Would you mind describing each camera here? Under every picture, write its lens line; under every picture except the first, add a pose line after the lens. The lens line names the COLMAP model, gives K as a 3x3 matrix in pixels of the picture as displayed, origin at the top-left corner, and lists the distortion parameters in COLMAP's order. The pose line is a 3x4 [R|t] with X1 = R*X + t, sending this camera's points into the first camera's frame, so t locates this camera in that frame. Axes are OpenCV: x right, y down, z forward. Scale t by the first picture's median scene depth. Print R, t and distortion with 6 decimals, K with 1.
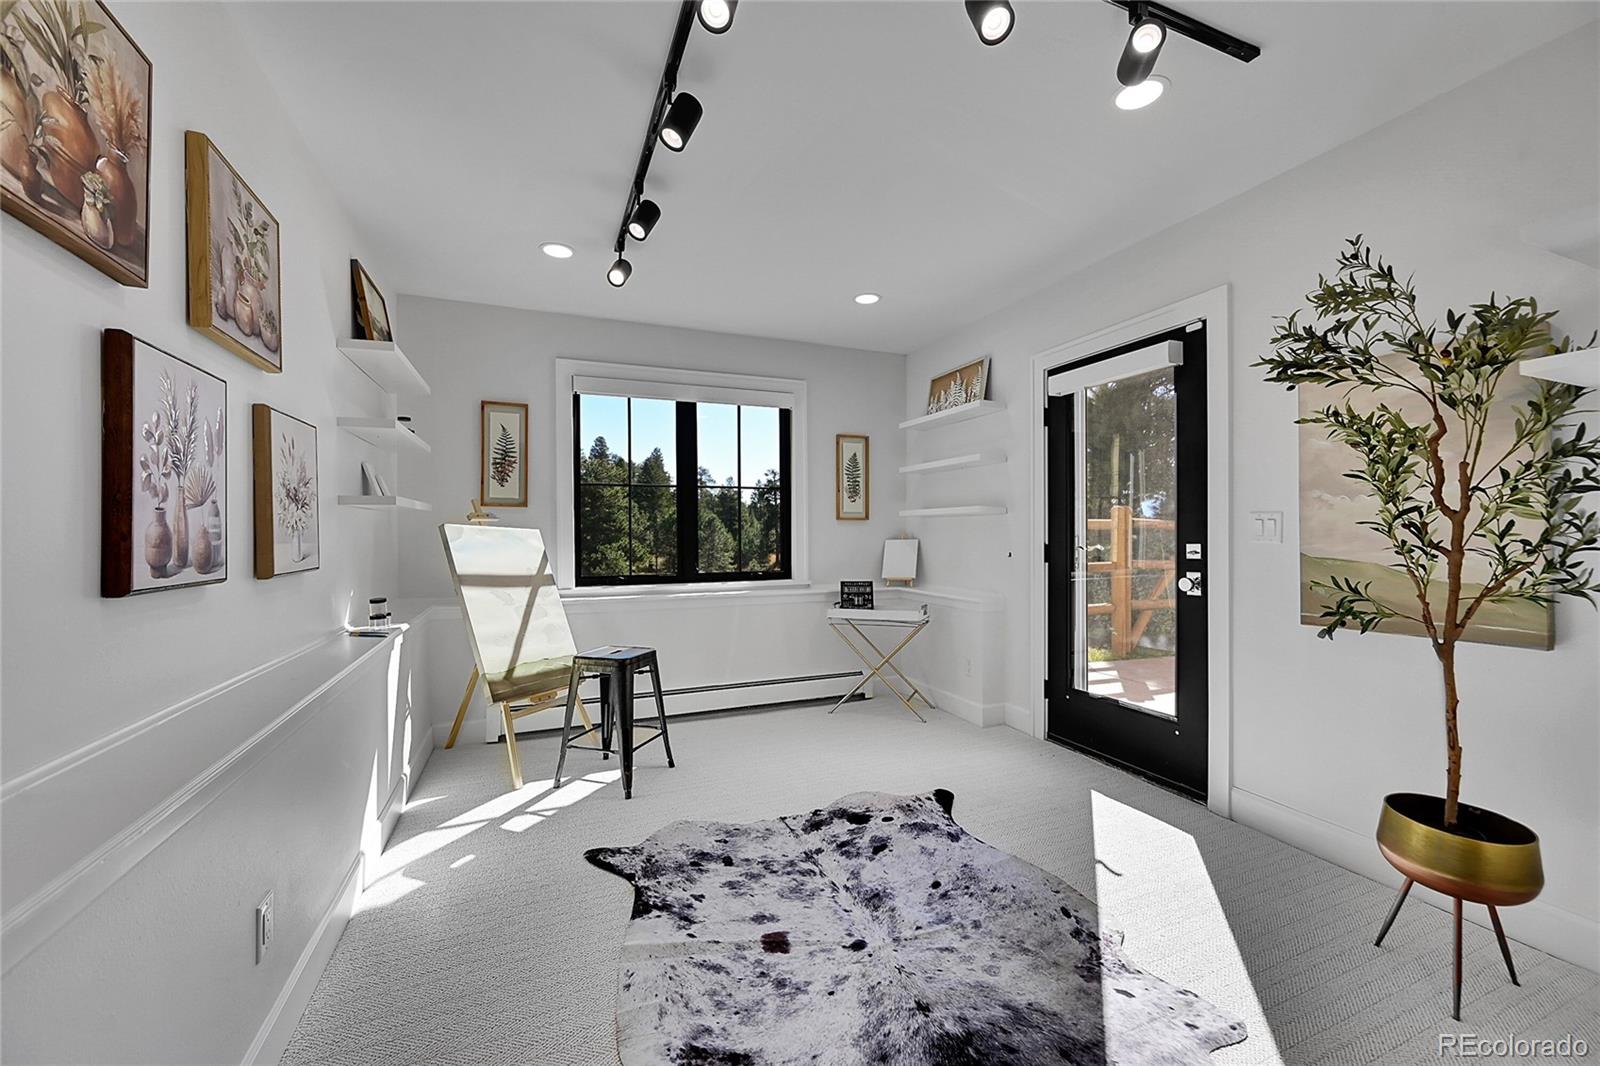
lens RADIAL K [[626.4, 0, 798.2], [0, 626.4, 531.6], [0, 0, 1]] dist [0.000259, 0.000425]
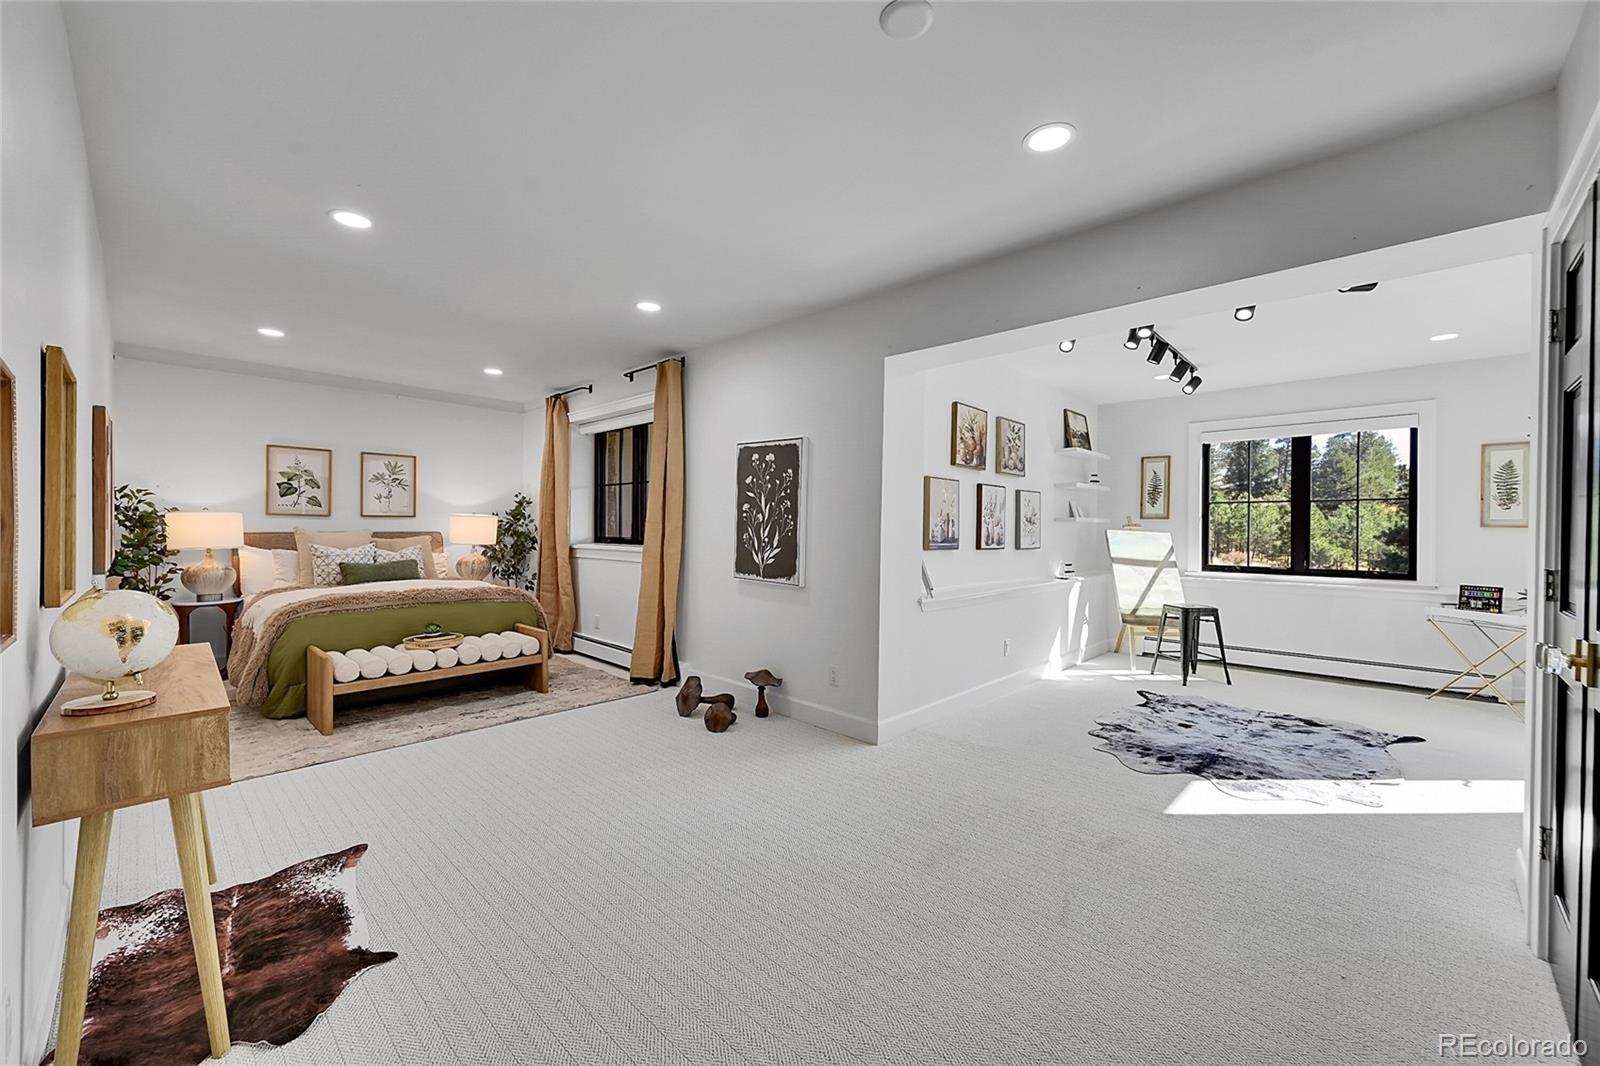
lens RADIAL K [[626.4, 0, 798.2], [0, 626.4, 531.6], [0, 0, 1]] dist [0.000259, 0.000425]
pose [[0.400497, 0.010291, -0.916240, 0.997062], [-0.009982, 0.999927, 0.006868, -0.013486], [0.916244, 0.006395, 0.400570, -0.782622]]
